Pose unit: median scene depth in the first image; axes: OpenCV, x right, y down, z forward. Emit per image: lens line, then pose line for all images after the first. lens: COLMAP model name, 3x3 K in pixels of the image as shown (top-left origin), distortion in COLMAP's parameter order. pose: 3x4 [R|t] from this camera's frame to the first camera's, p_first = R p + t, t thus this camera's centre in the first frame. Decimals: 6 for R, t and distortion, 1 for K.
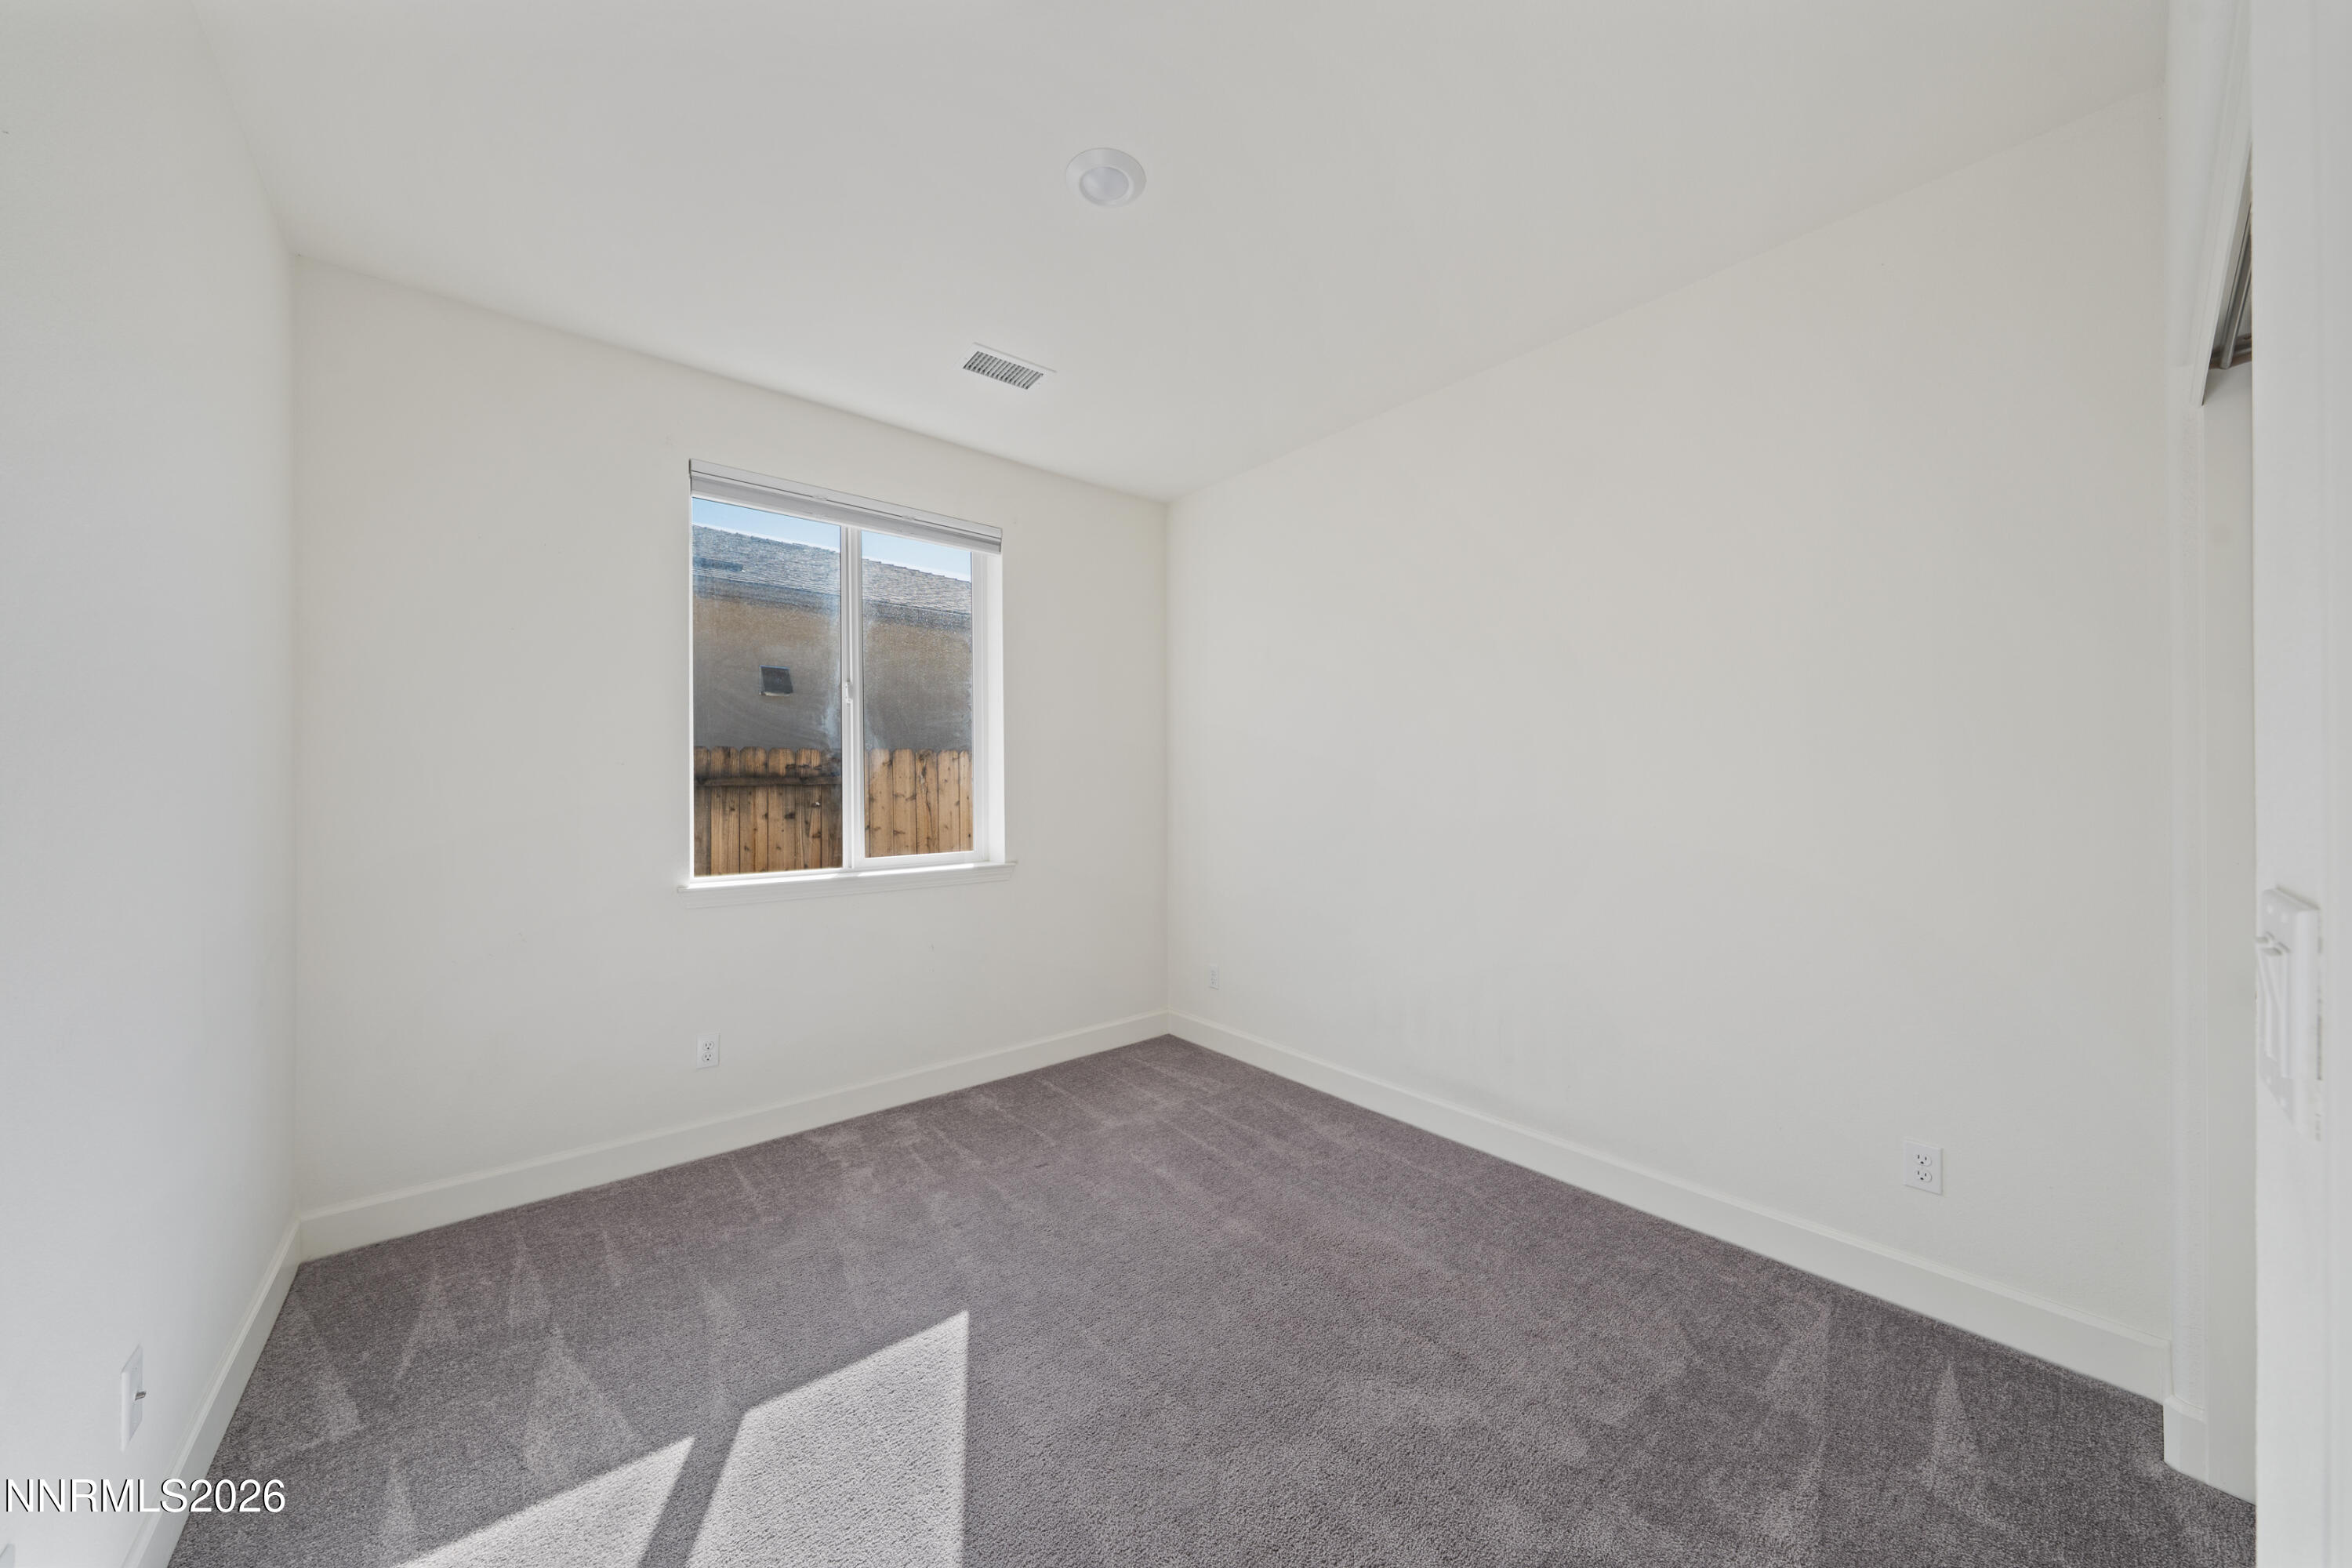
lens RADIAL K [[796.1, 0, 1176.0], [0, 796.1, 784.0], [0, 0, 1]] dist [-0.010090, -0.000146]
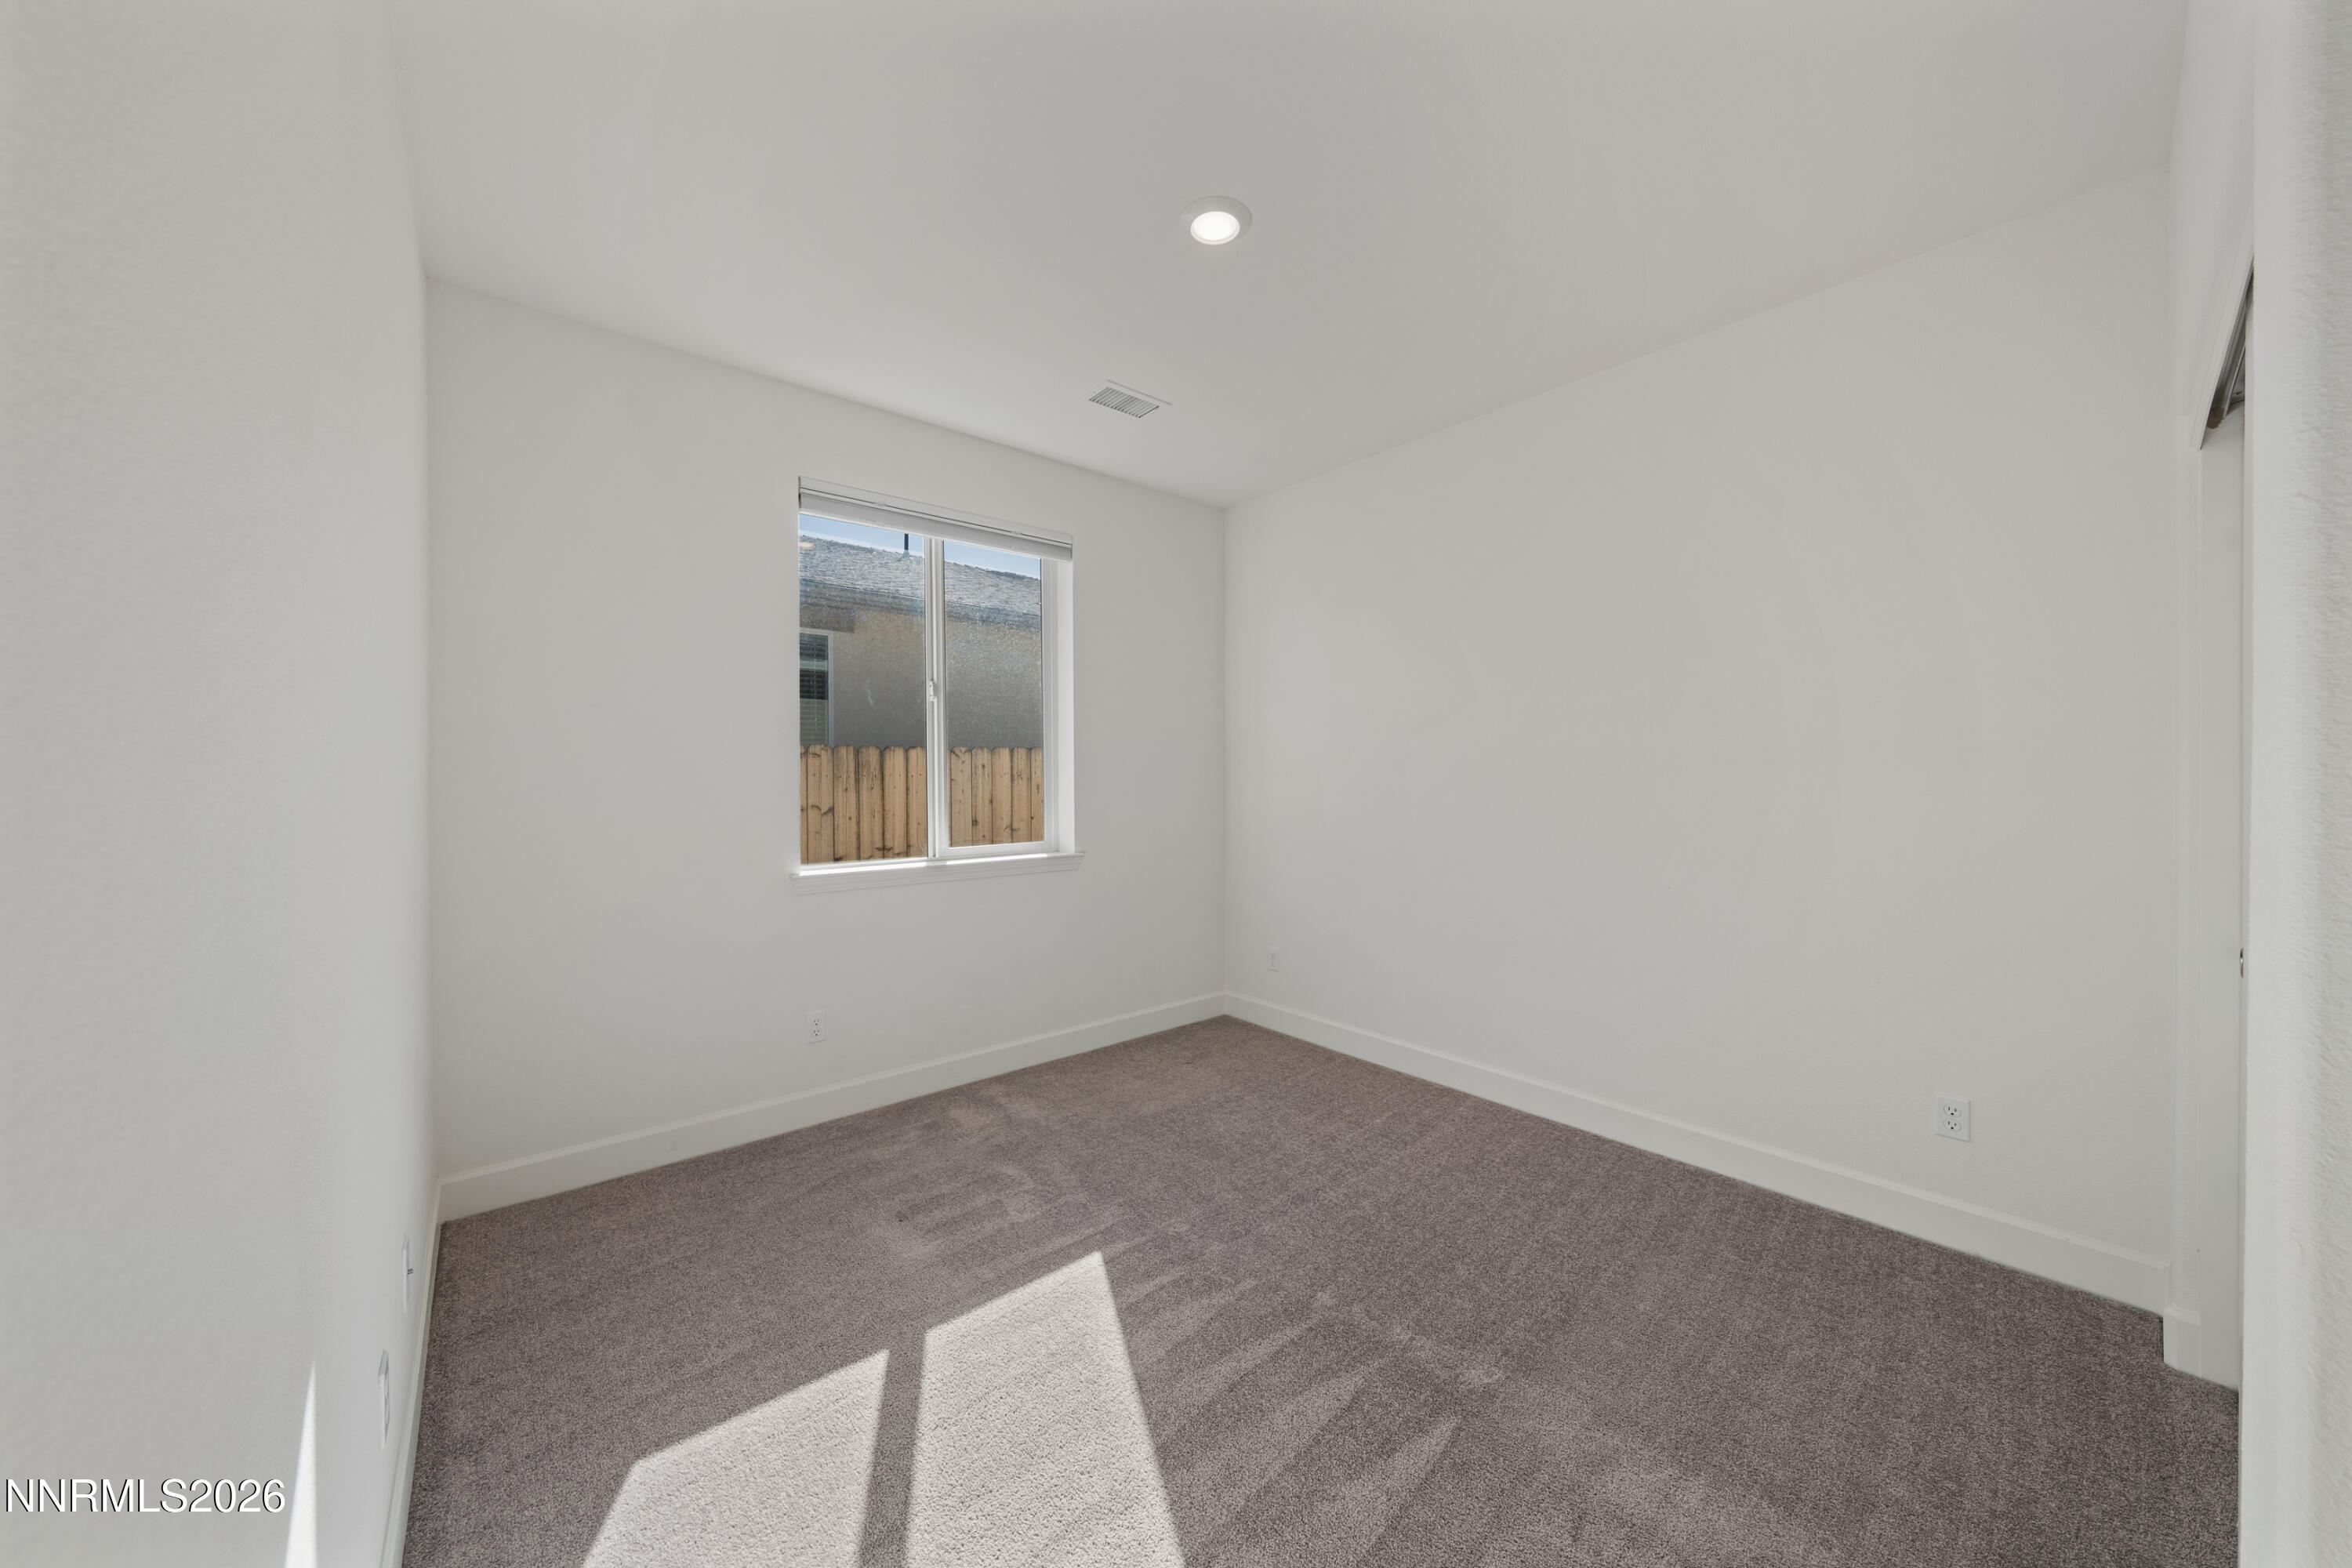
lens RADIAL K [[806.1, 0, 1176.0], [0, 806.1, 784.0], [0, 0, 1]] dist [-0.000223, -0.003562]
pose [[0.999980, -0.001563, 0.006189, -0.103968], [0.001515, 0.999970, 0.007599, 0.000596], [-0.006200, -0.007590, 0.999952, -0.084317]]
